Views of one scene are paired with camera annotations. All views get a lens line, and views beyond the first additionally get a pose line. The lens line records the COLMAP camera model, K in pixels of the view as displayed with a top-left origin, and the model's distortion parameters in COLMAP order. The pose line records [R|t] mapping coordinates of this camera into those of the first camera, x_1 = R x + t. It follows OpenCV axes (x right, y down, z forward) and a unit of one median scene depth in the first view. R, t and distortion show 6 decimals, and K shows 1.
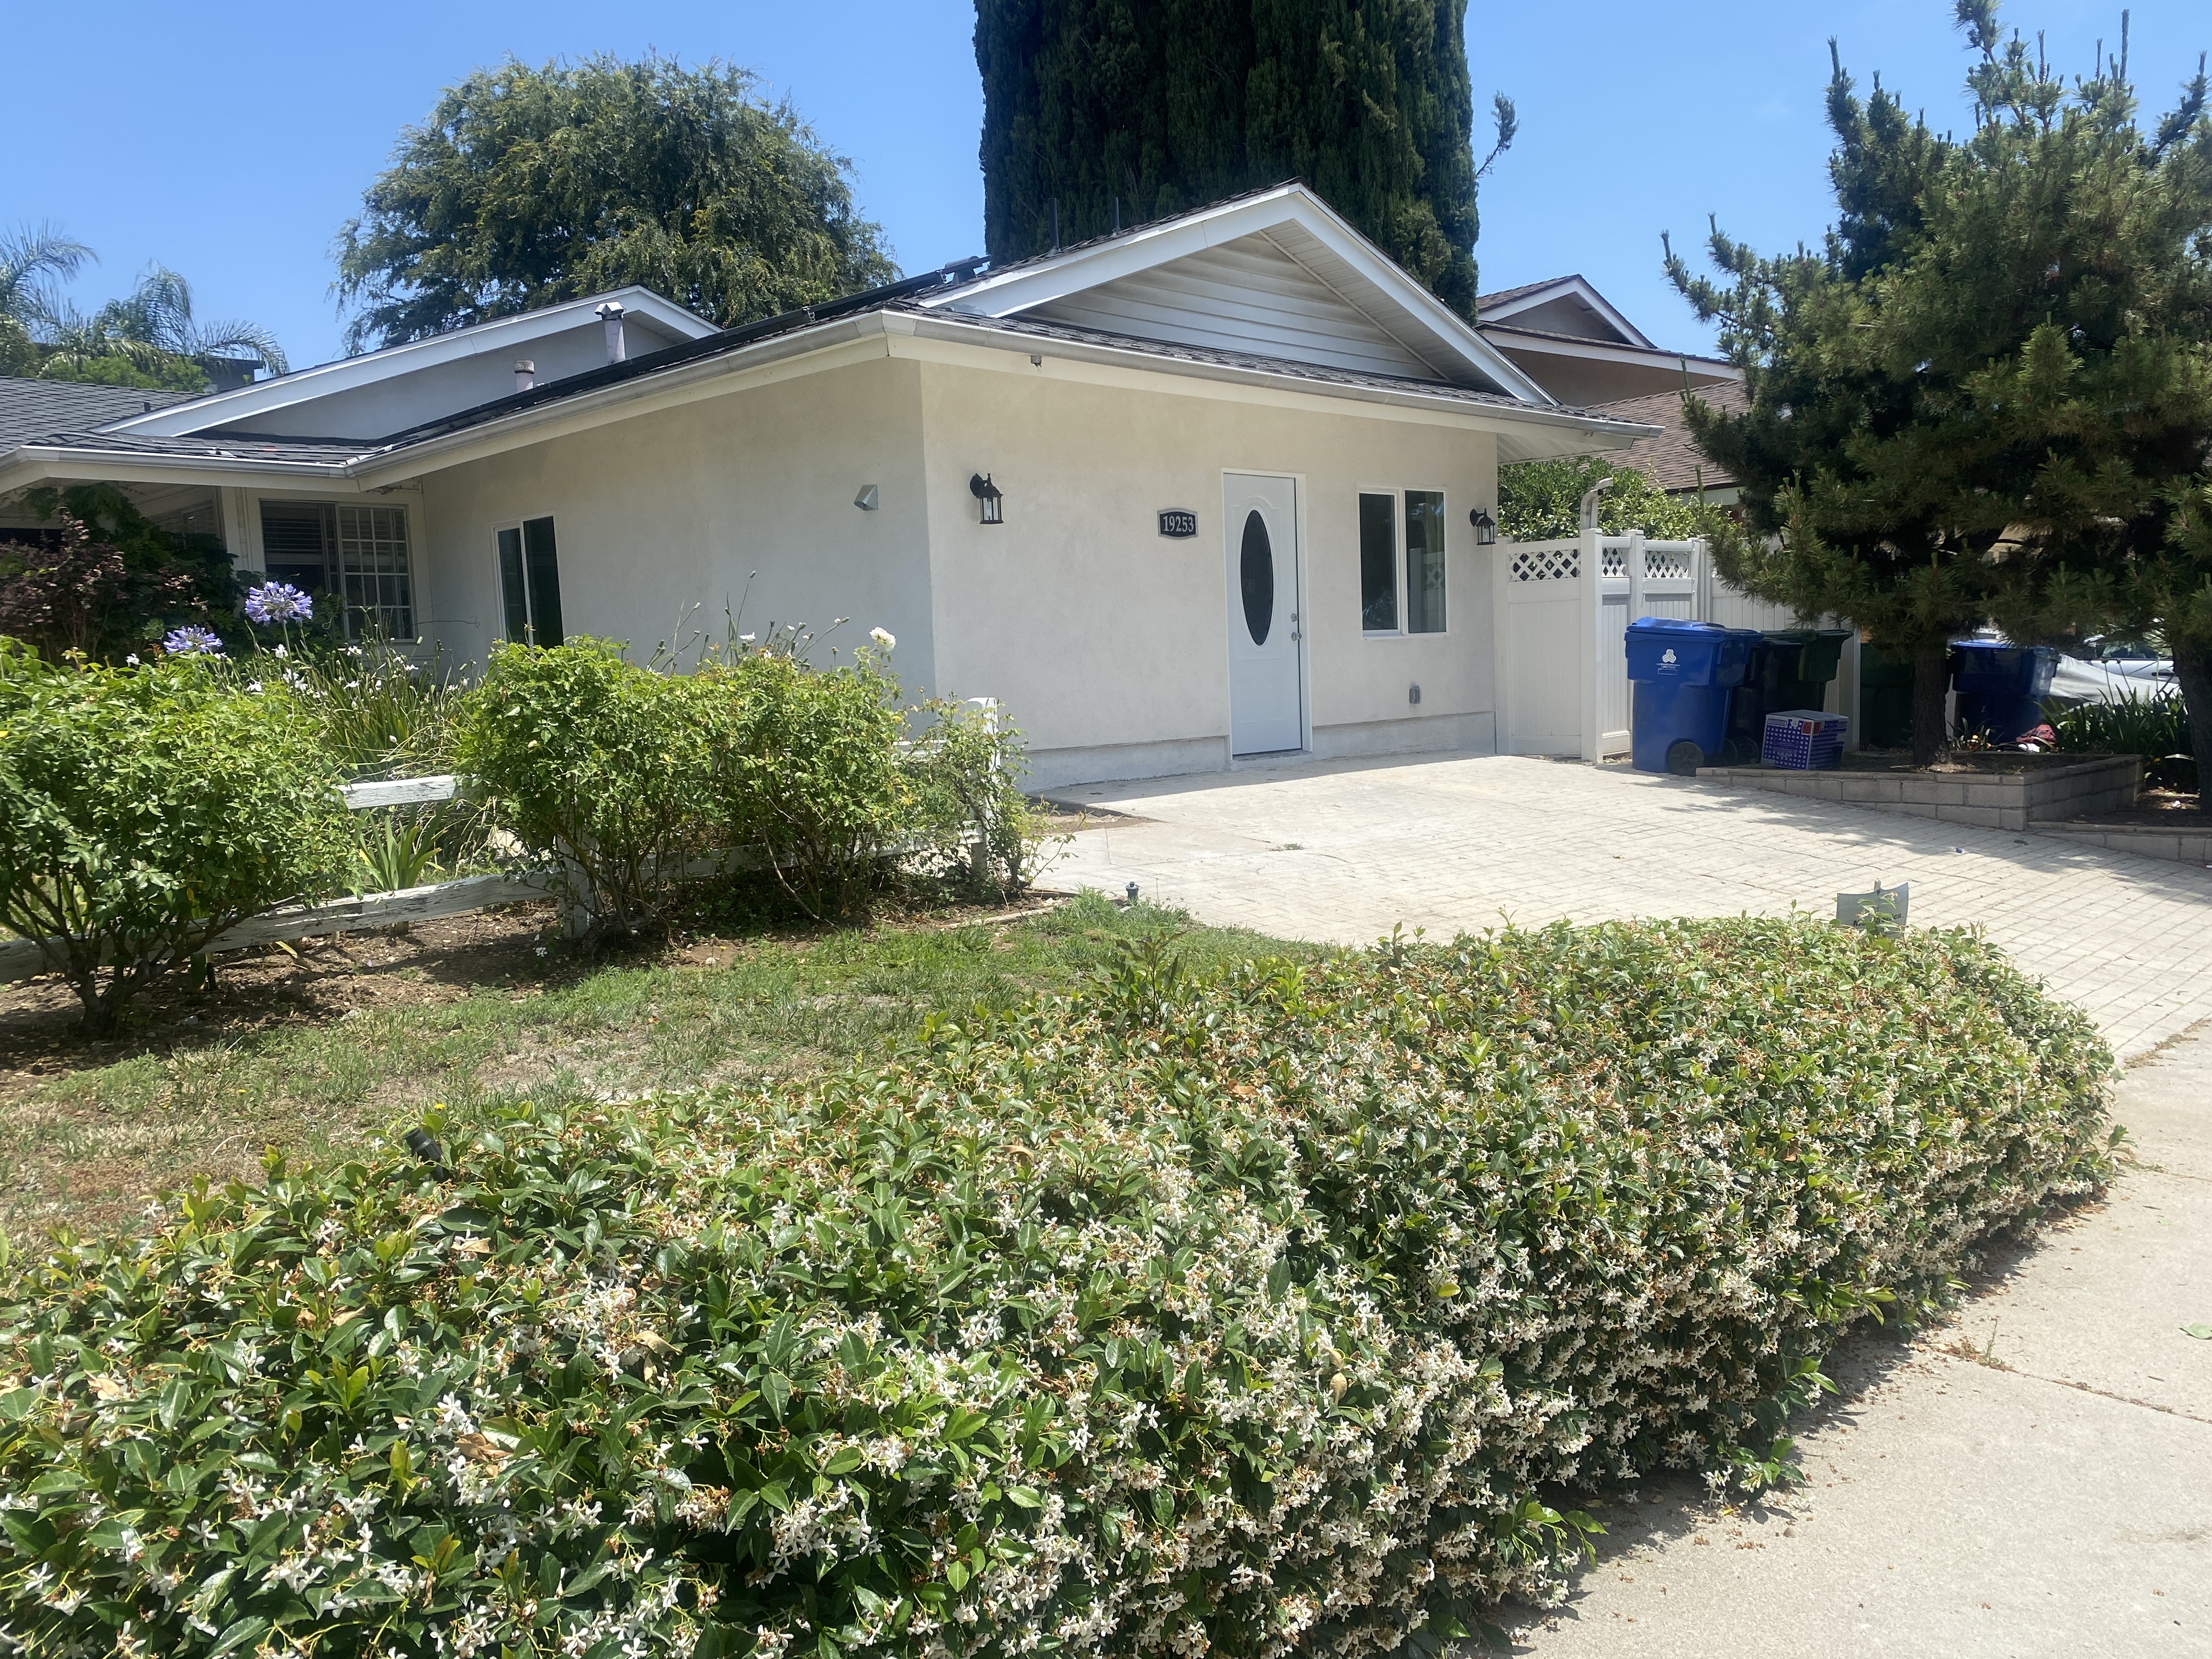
lens RADIAL K [[1658.9, 0, 1105.9], [0, 1658.9, 829.1], [0, 0, 1]] dist [0.048452, -0.049997]
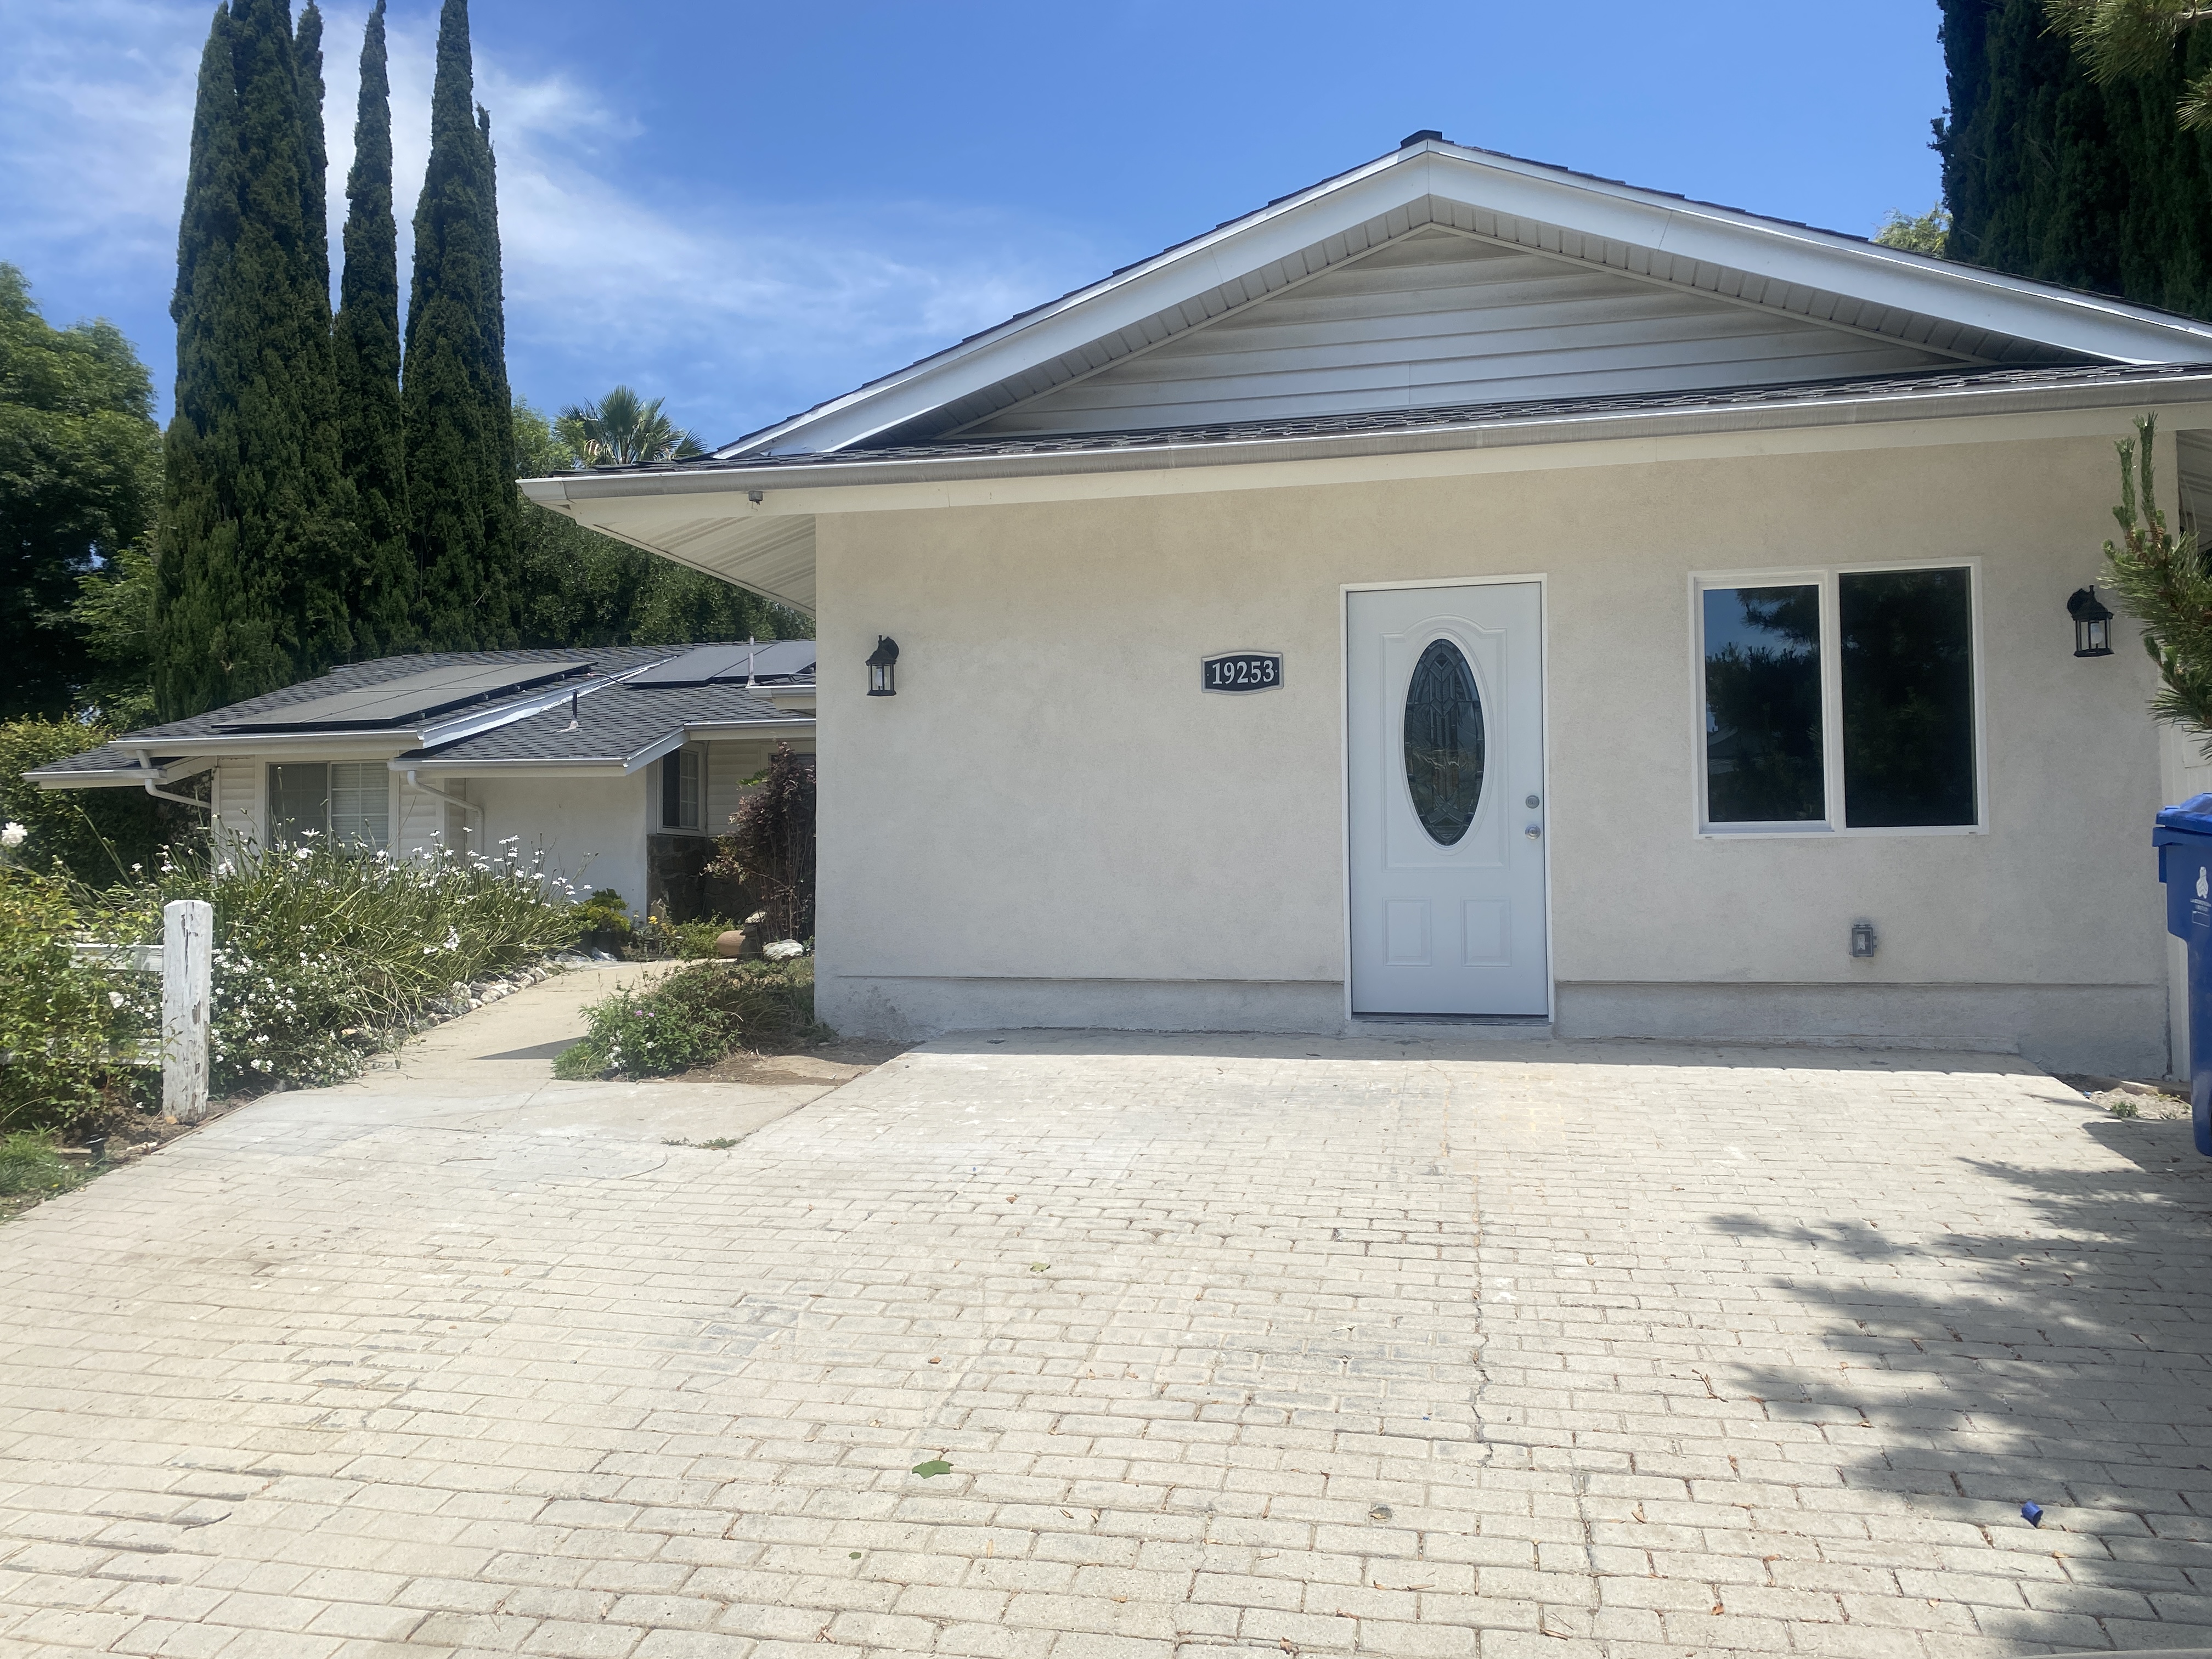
lens RADIAL K [[1658.9, 0, 1105.7], [0, 1658.9, 827.8], [0, 0, 1]] dist [0.048452, -0.049997]
pose [[0.543424, 0.007993, -0.839421, 0.566742], [-0.094934, 0.994125, -0.051992, -0.073028], [0.834073, 0.107943, 0.540990, 0.551243]]
